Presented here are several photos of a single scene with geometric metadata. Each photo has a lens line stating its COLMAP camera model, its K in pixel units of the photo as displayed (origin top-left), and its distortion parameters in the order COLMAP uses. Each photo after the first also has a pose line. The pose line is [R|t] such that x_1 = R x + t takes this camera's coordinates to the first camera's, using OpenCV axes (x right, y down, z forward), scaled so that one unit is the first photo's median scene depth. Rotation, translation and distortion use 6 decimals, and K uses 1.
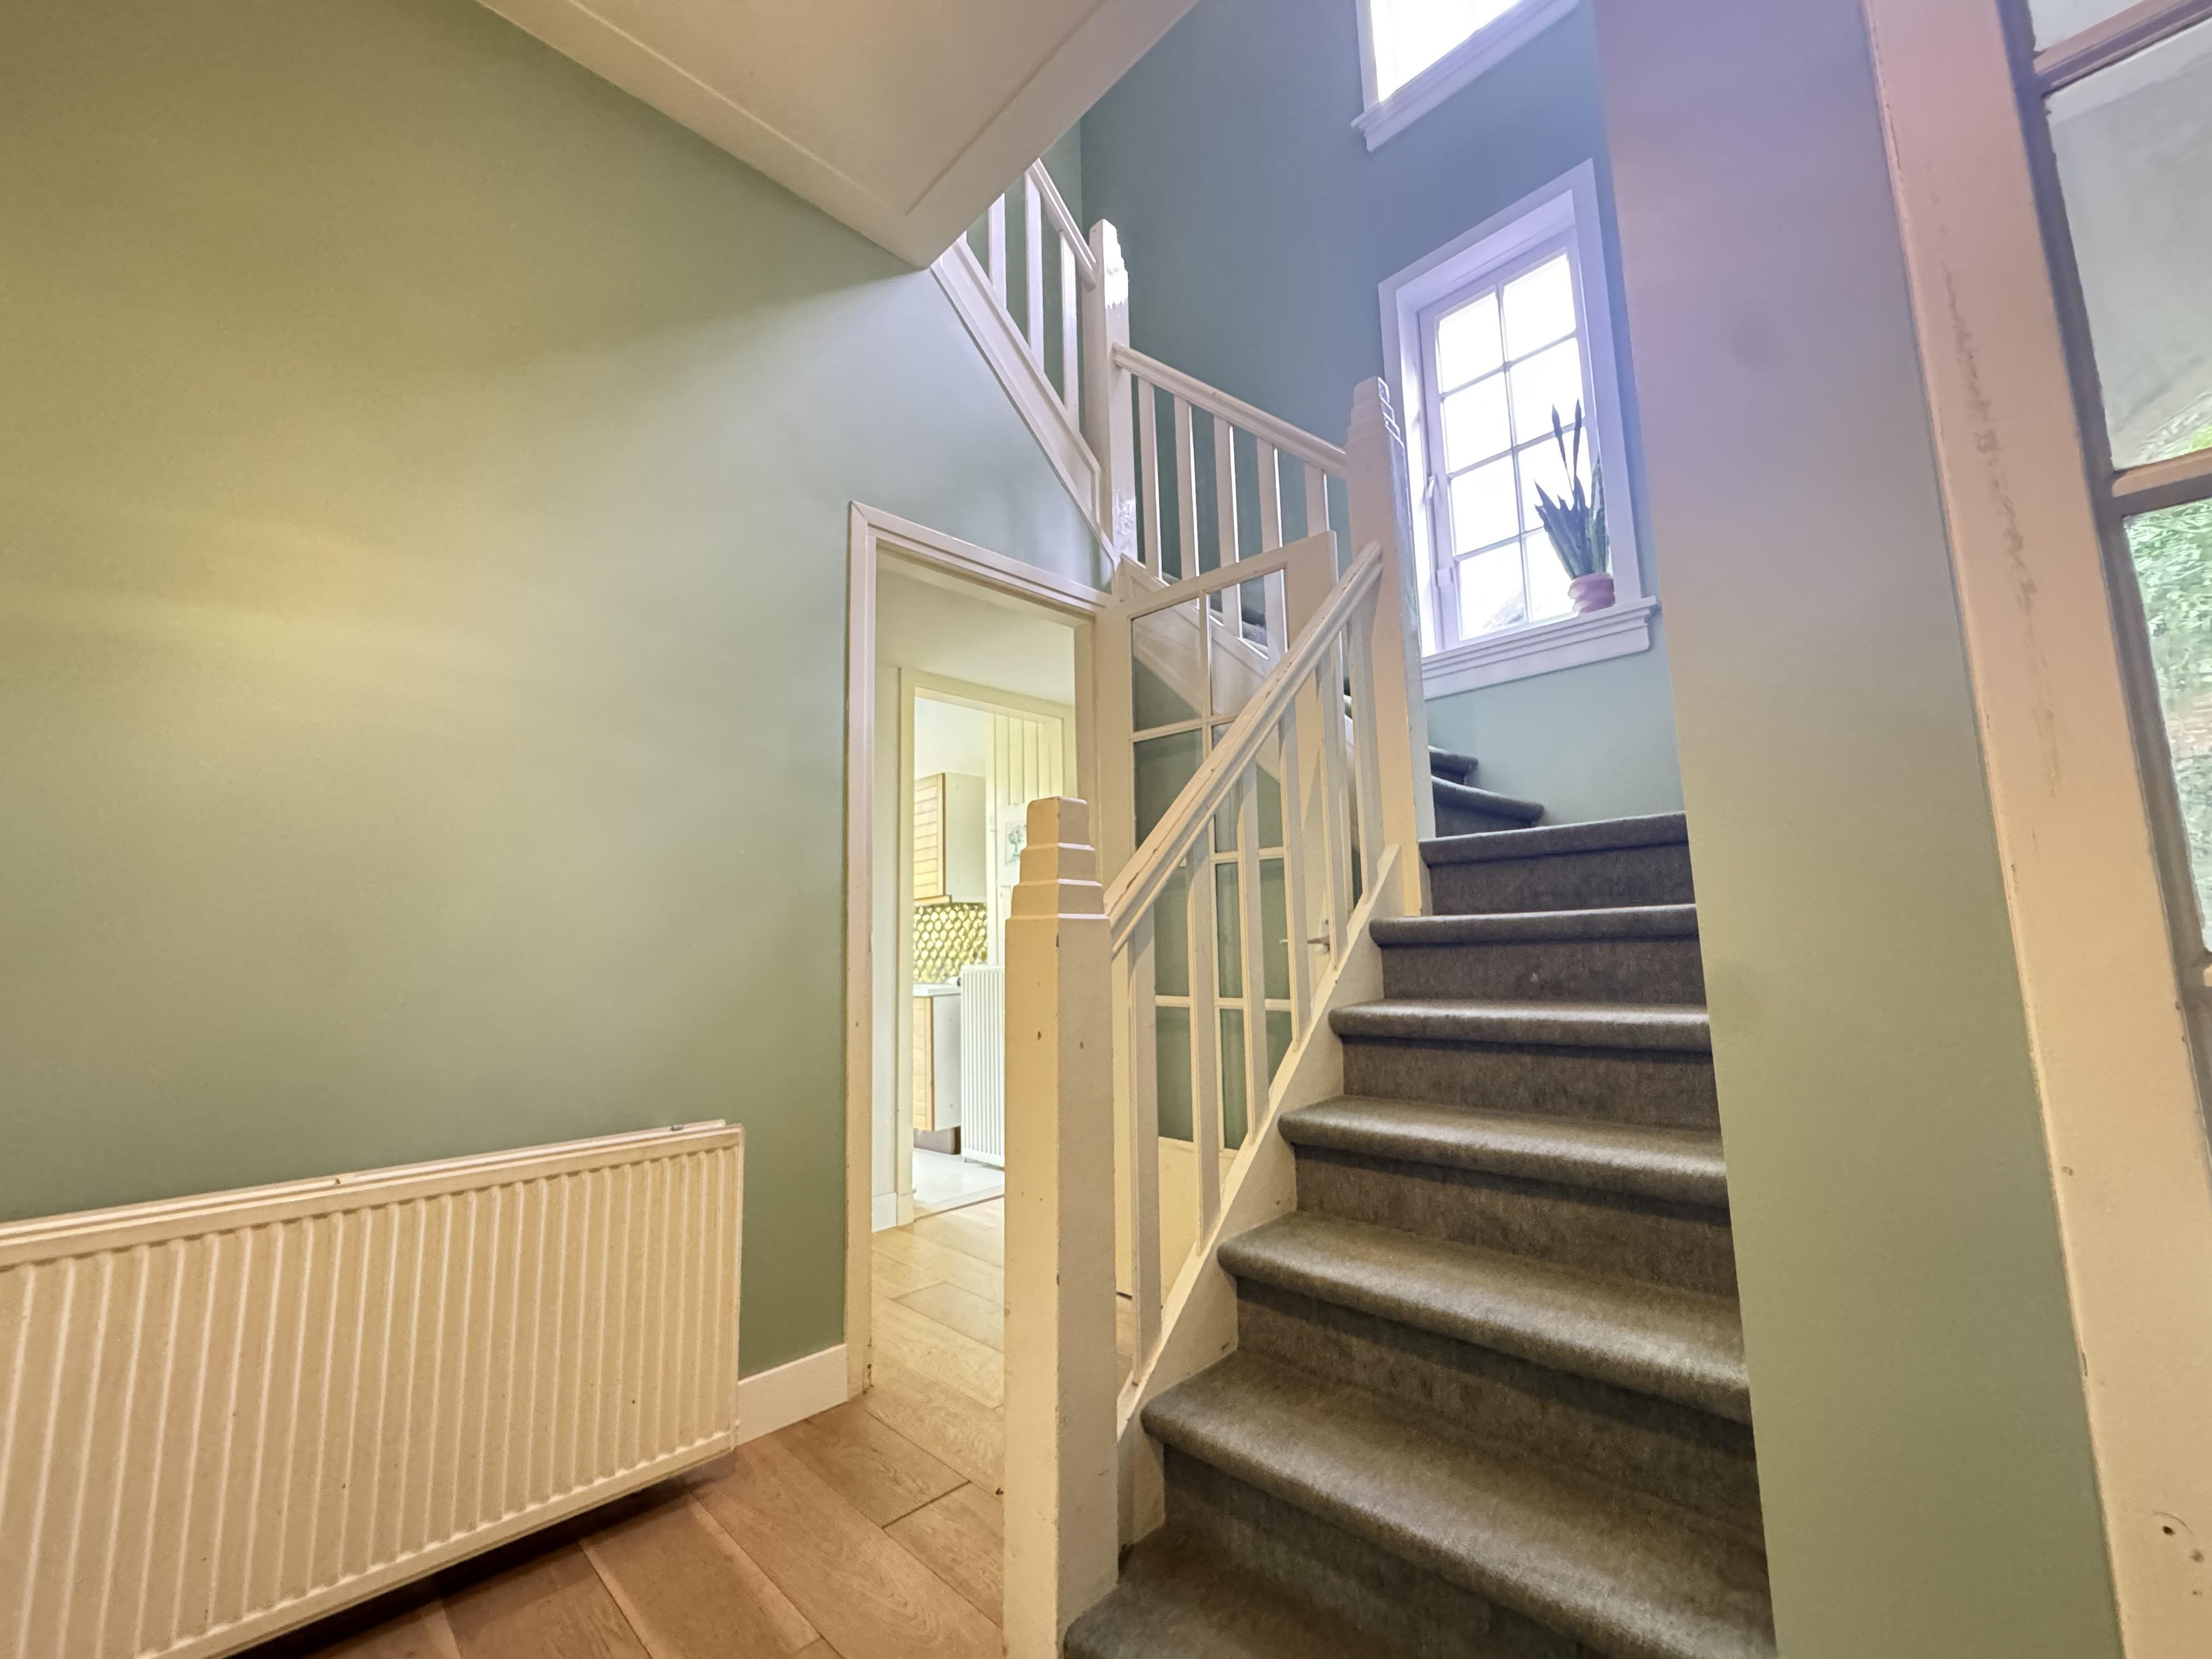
lens RADIAL K [[883.1, 0, 1106.9], [0, 883.1, 832.9], [0, 0, 1]] dist [-0.003010, 0.000490]
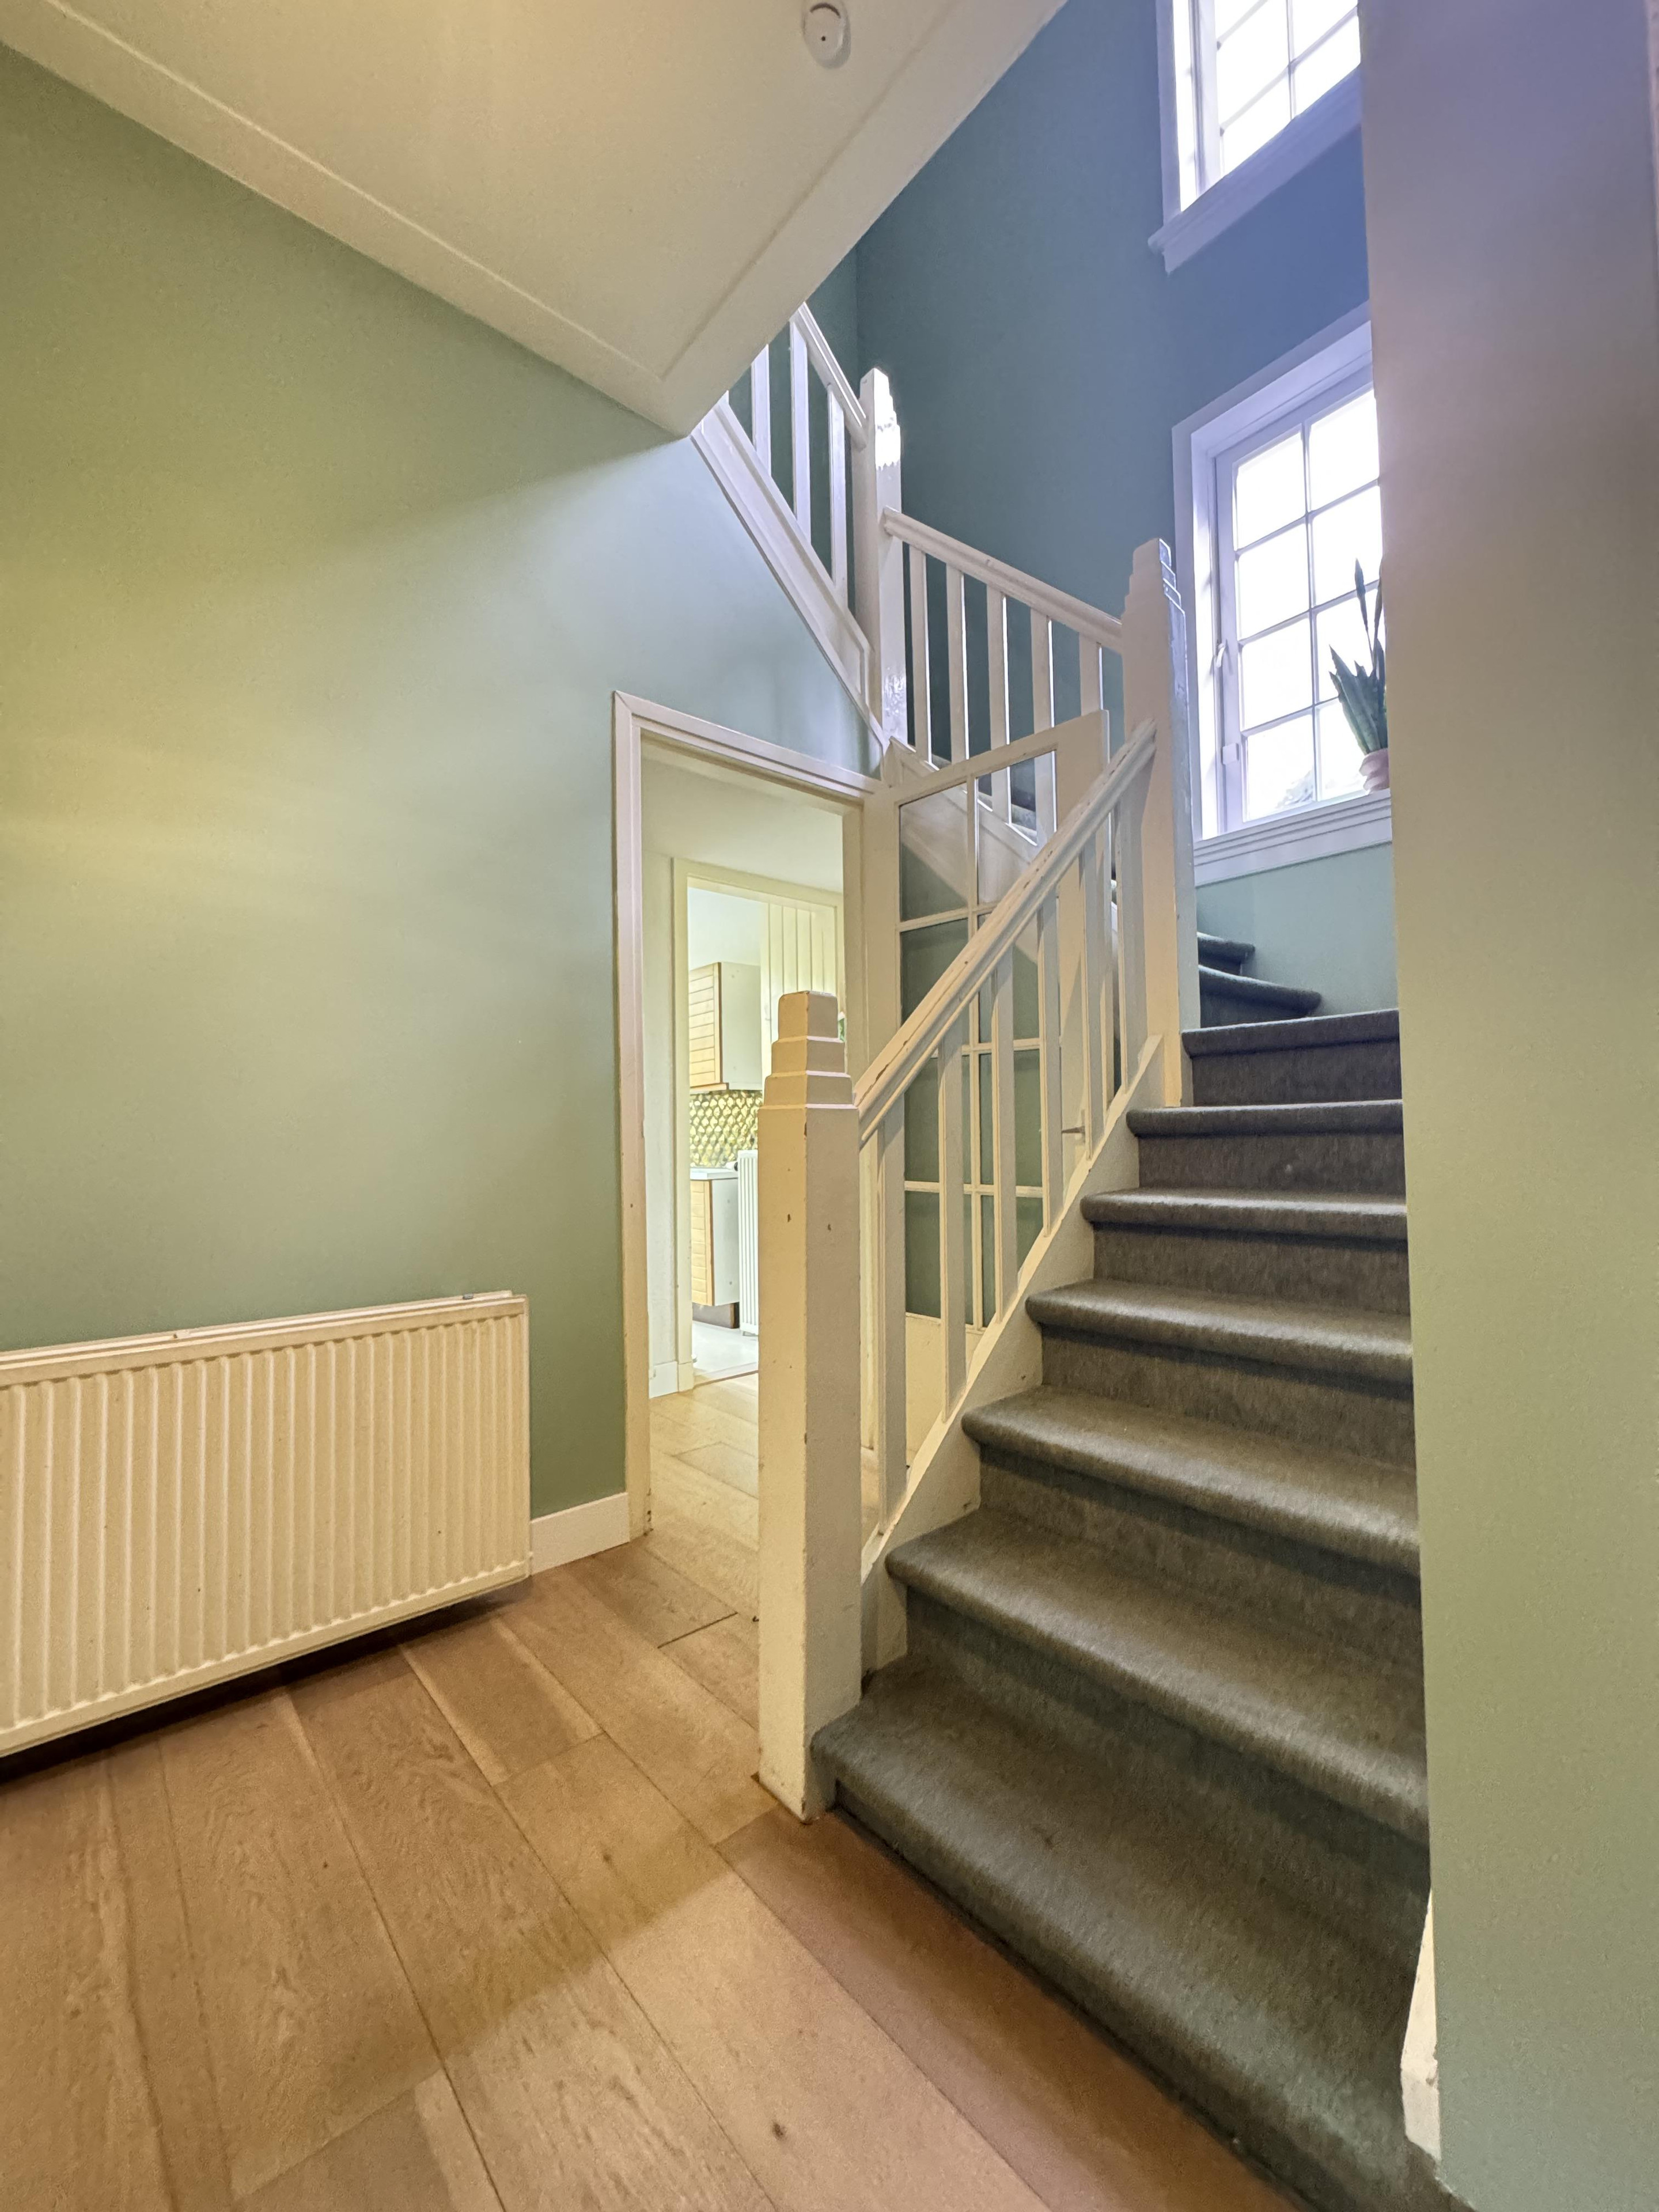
lens RADIAL K [[880.2, 0, 829.5], [0, 880.2, 1106.0], [0, 0, 1]] dist [-0.002800, 0.000054]
pose [[0.997575, 0.005528, -0.069379, 0.024588], [0.001271, 0.995228, 0.097568, -0.004130], [0.069587, -0.097420, 0.992808, -0.018982]]
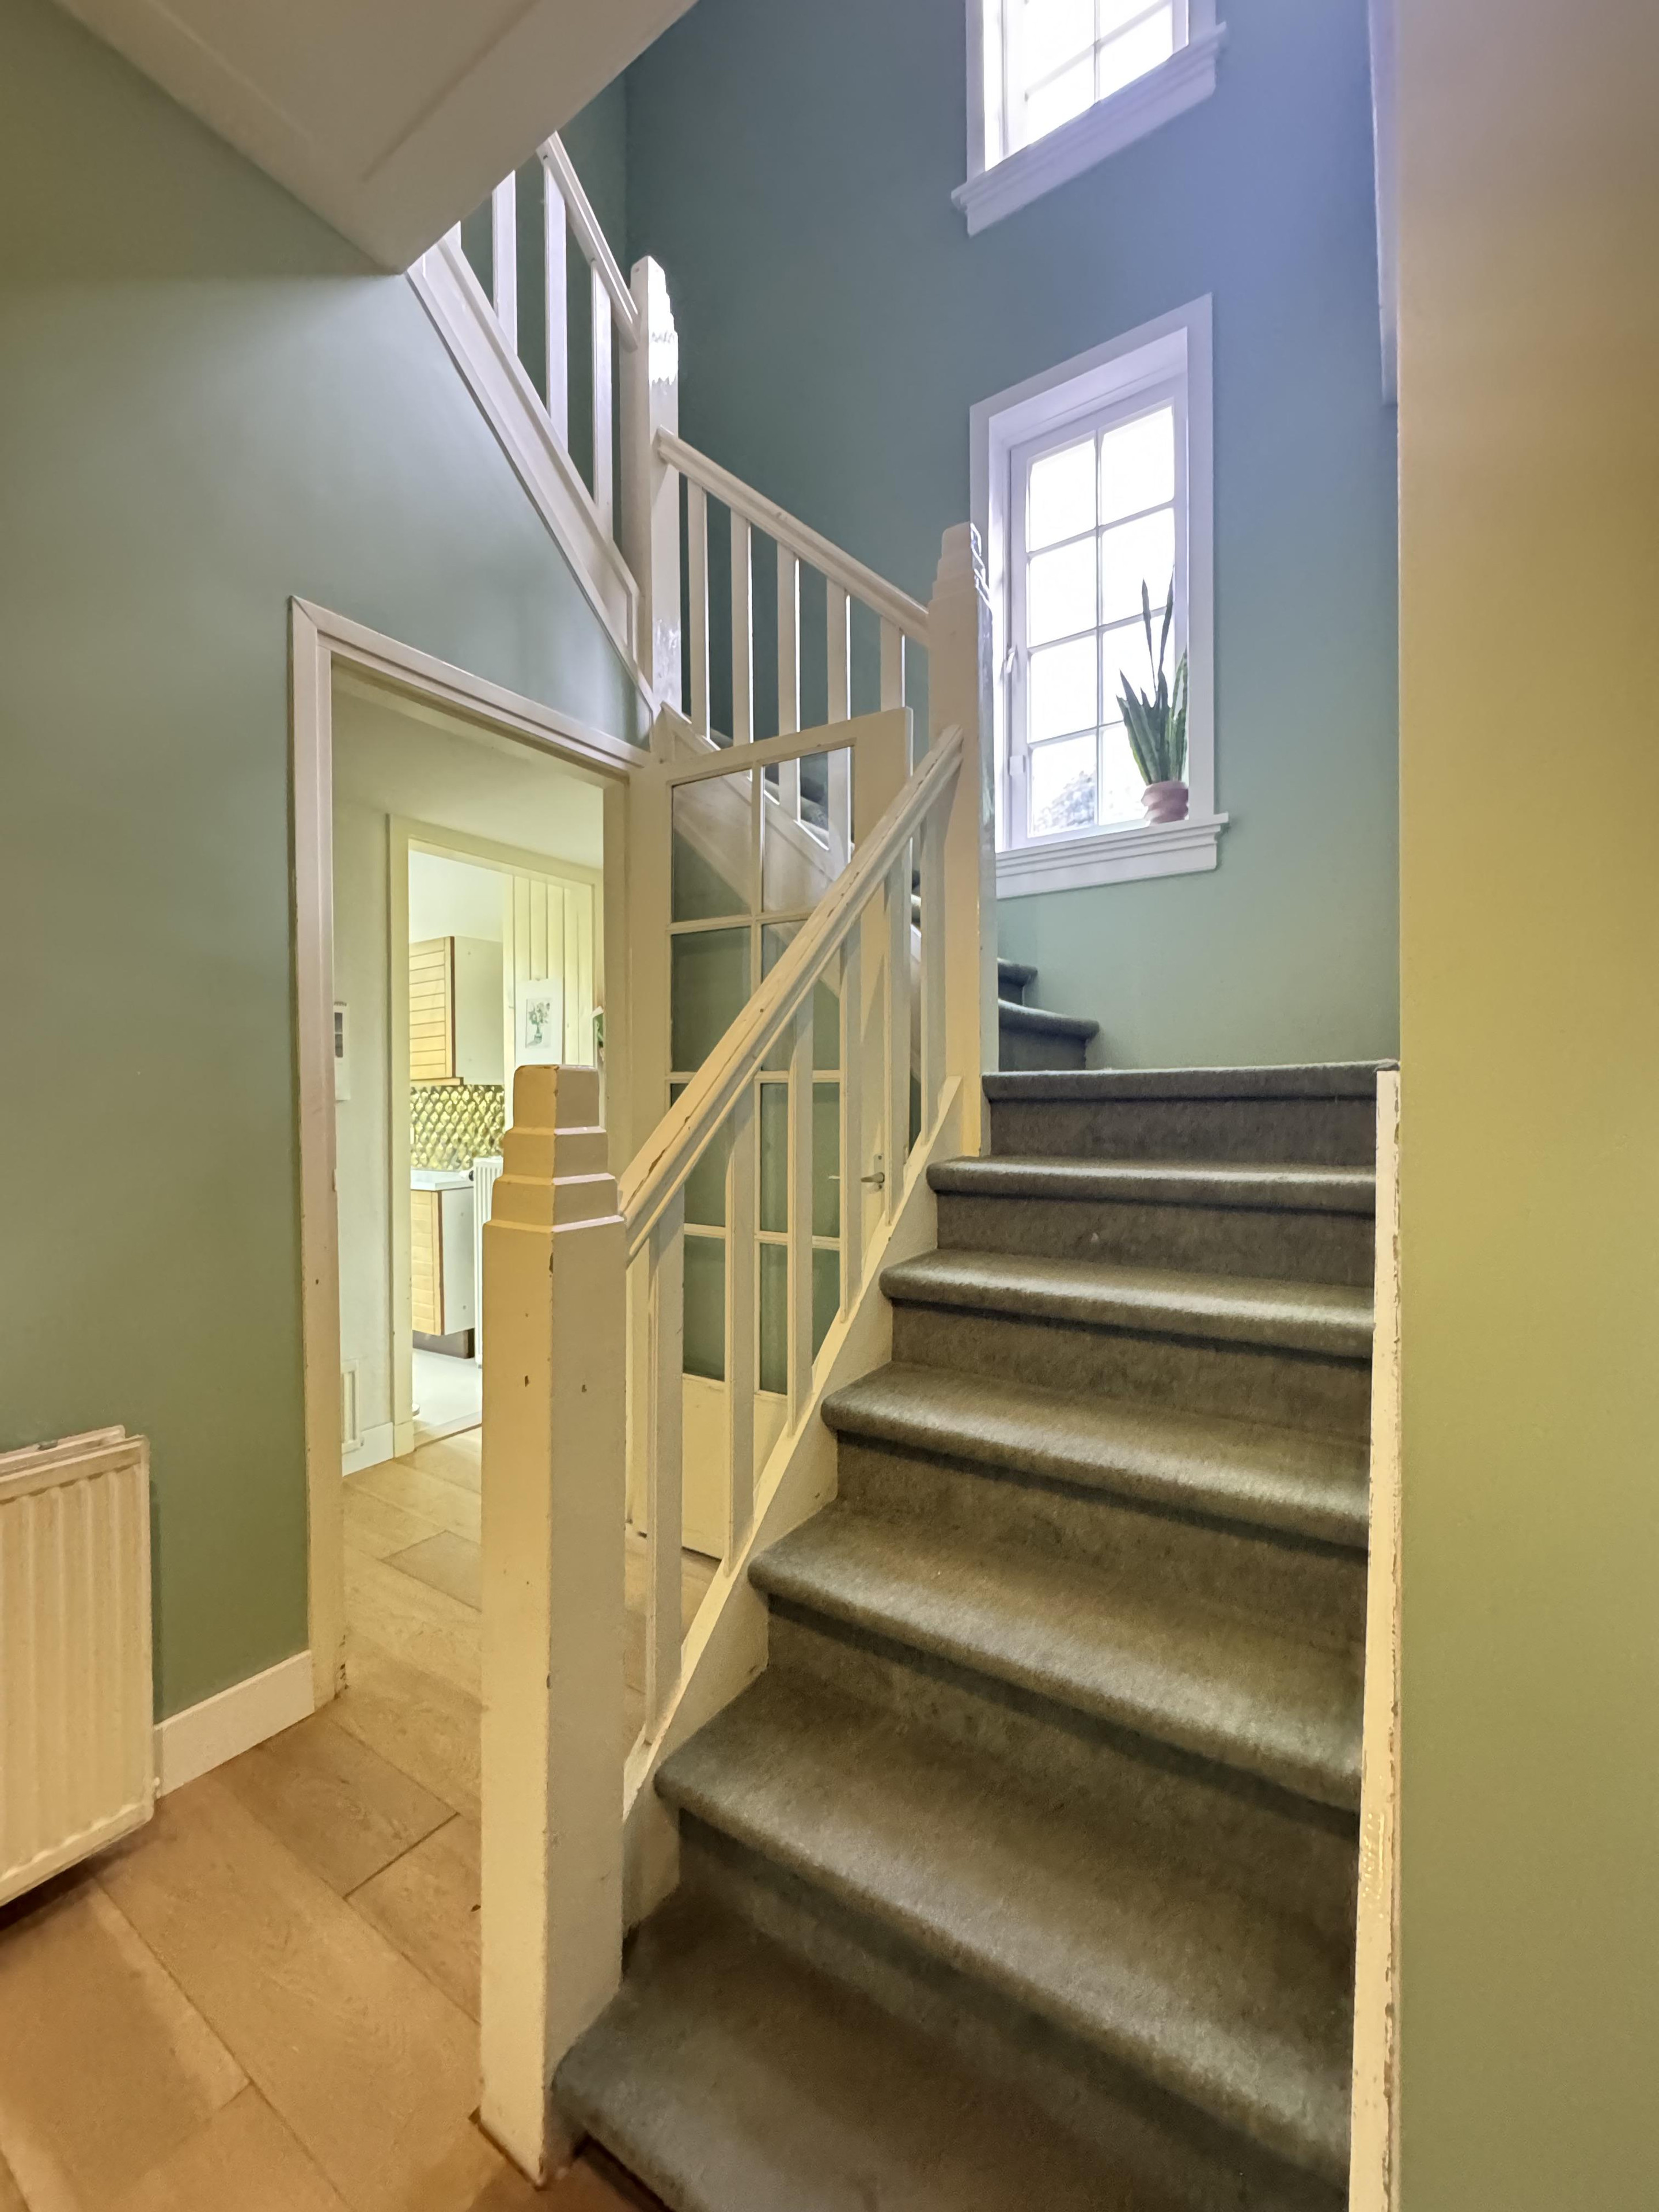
lens RADIAL K [[883.1, 0, 827.2], [0, 883.1, 1106.3], [0, 0, 1]] dist [-0.003010, 0.000490]
pose [[0.979620, 0.018193, 0.200036, 0.011993], [-0.044971, 0.990474, 0.130149, -0.065406], [-0.195763, -0.136492, 0.971106, 0.127038]]
